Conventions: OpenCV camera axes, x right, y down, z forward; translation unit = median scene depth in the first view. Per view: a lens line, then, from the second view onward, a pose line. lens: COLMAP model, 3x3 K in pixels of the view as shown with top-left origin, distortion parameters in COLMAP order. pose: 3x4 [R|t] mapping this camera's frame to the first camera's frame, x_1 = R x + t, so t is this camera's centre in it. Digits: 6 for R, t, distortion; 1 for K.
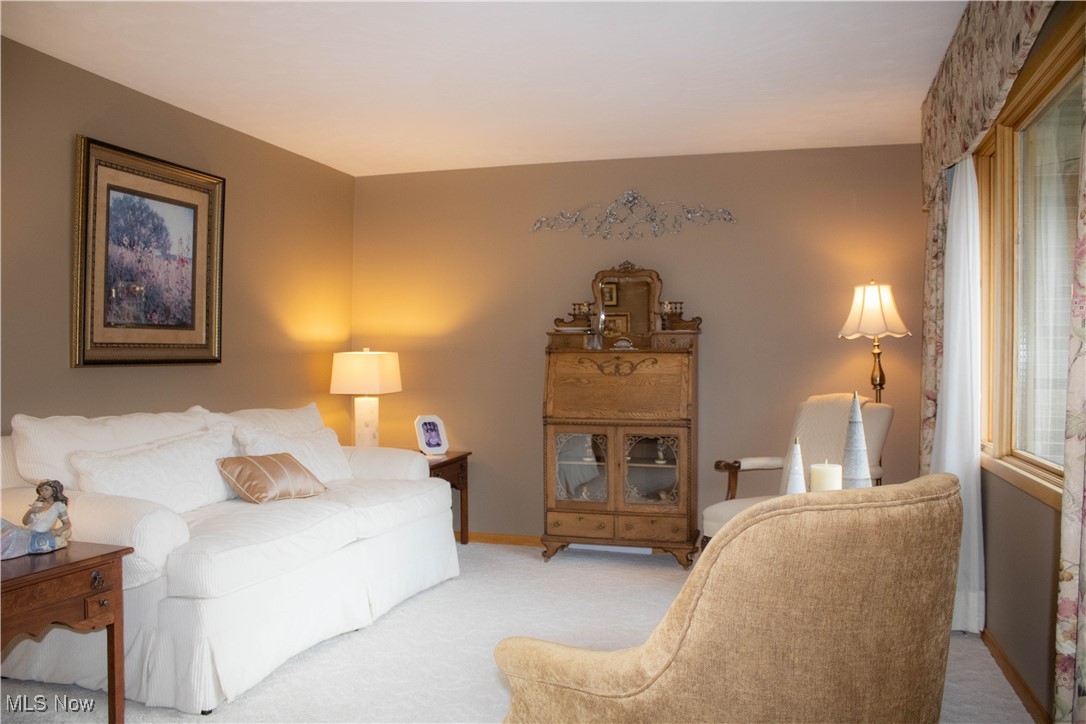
lens RADIAL K [[896.3, 0, 542.1], [0, 896.3, 358.9], [0, 0, 1]] dist [-0.162344, 0.130932]
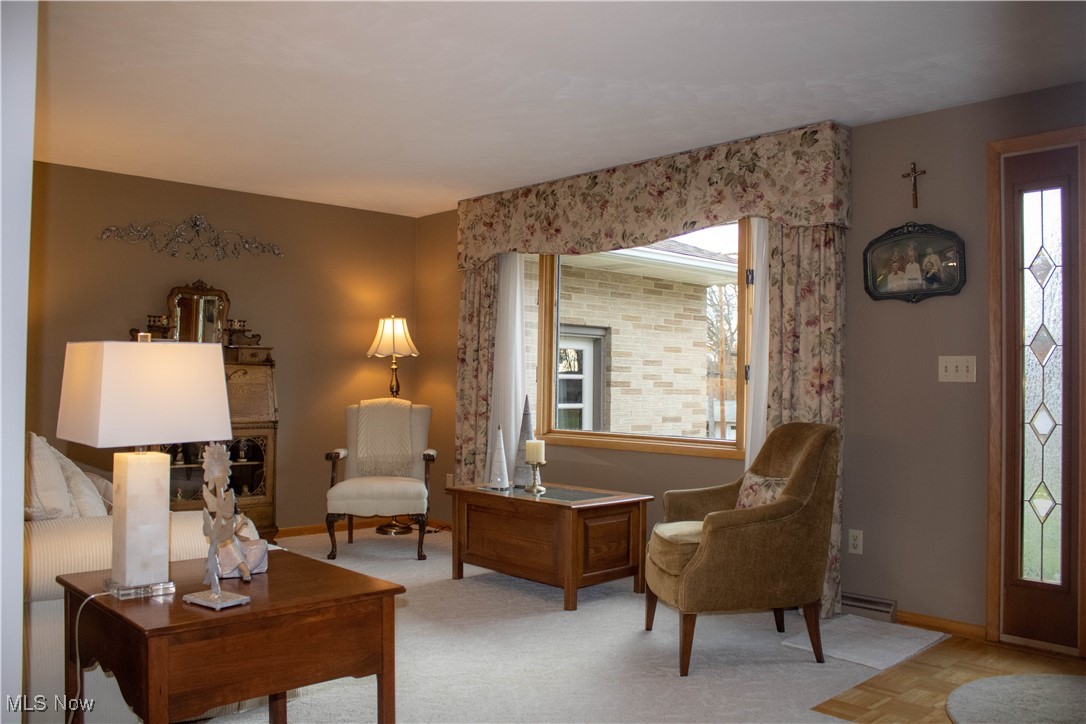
lens RADIAL K [[896.3, 0, 542.3], [0, 896.3, 364.2], [0, 0, 1]] dist [-0.162344, 0.130932]
pose [[0.491241, 0.018461, 0.870828, -0.681398], [-0.015084, 0.999806, -0.012686, 0.001024], [-0.870893, -0.006904, 0.491424, 0.113767]]
